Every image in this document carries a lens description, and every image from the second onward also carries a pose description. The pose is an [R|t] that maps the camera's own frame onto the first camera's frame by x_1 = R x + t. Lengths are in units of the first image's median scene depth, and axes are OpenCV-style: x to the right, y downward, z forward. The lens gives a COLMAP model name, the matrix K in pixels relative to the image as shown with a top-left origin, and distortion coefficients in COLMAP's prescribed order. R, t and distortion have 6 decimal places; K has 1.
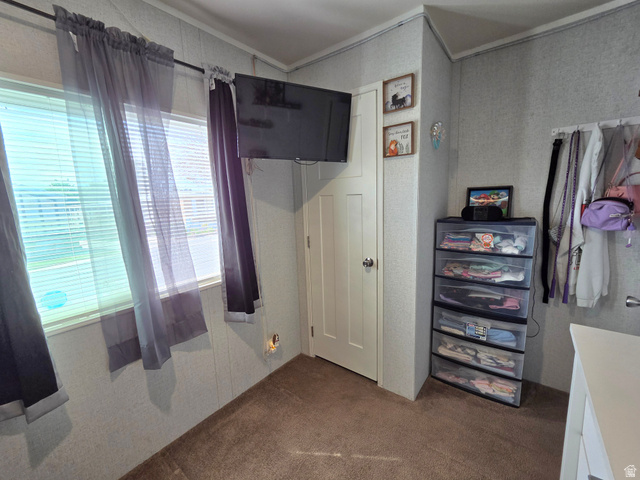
lens RADIAL K [[266.5, 0, 320.0], [0, 266.5, 240.0], [0, 0, 1]] dist [0.001867, 0.000580]
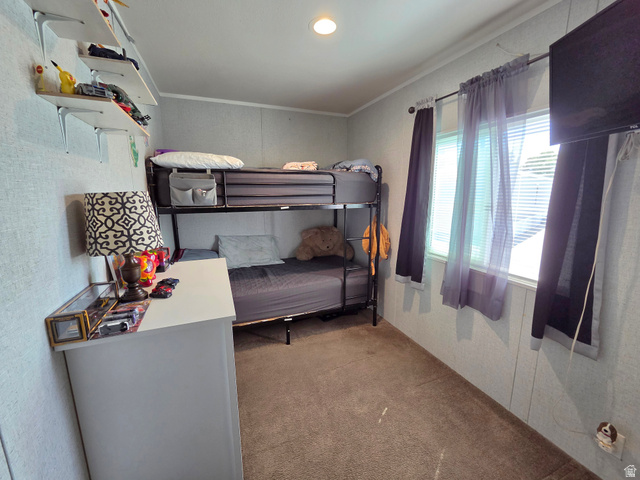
lens RADIAL K [[266.5, 0, 320.0], [0, 266.5, 240.0], [0, 0, 1]] dist [0.001867, 0.000580]
pose [[-0.489013, 0.195737, -0.850031, 0.747656], [-0.115110, 0.951494, 0.285323, -0.176336], [0.864648, 0.237374, -0.442761, 0.772782]]
